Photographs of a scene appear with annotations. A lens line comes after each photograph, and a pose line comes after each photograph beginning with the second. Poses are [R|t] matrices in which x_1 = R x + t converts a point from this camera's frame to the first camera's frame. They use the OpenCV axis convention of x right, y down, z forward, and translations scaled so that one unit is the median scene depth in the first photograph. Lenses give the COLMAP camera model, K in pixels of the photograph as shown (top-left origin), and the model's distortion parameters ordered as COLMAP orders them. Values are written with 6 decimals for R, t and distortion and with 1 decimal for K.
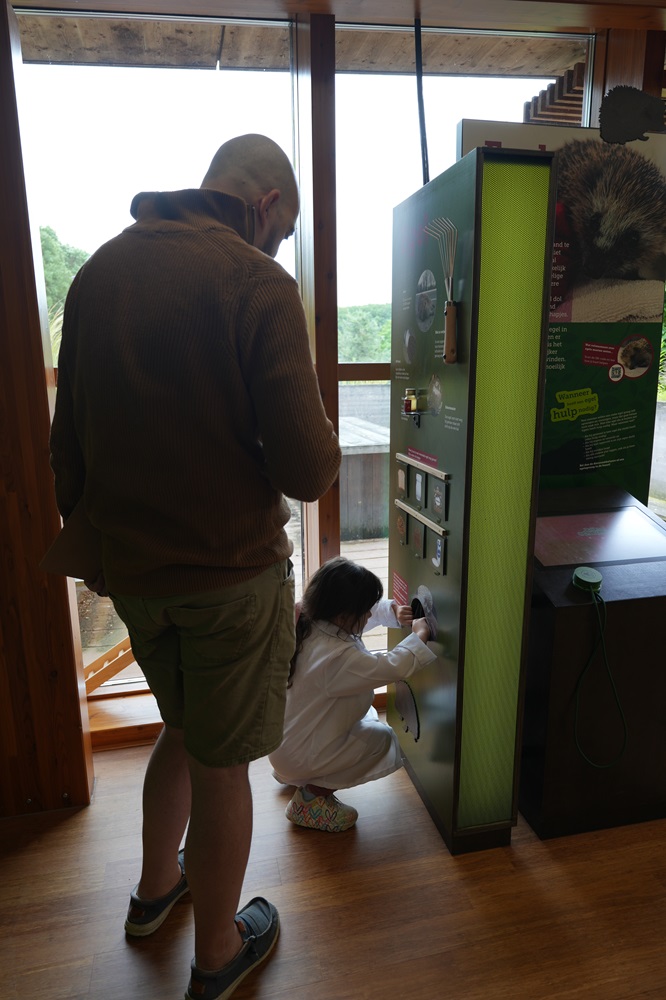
lens RADIAL K [[632.4, 0, 331.4], [0, 632.4, 501.4], [0, 0, 1]] dist [-0.006473, 0.001108]
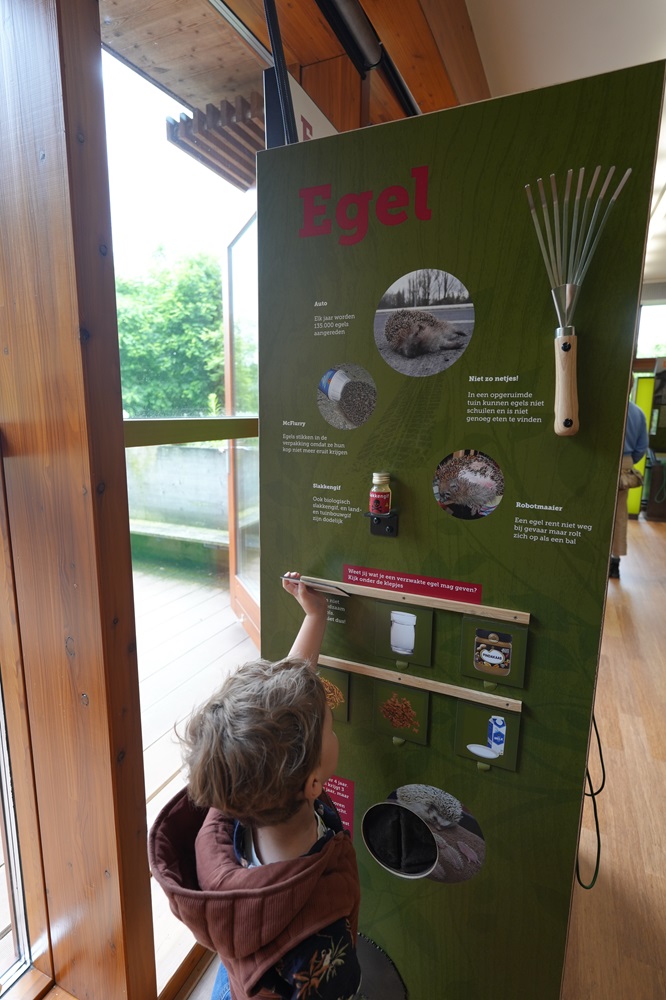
lens RADIAL K [[515.4, 0, 332.8], [0, 515.4, 495.9], [0, 0, 1]] dist [-0.022858, 0.000483]
pose [[0.600873, -0.117474, 0.790665, -0.278701], [0.150483, 0.988080, 0.032444, -0.181433], [-0.785052, 0.099487, 0.611389, 0.762723]]
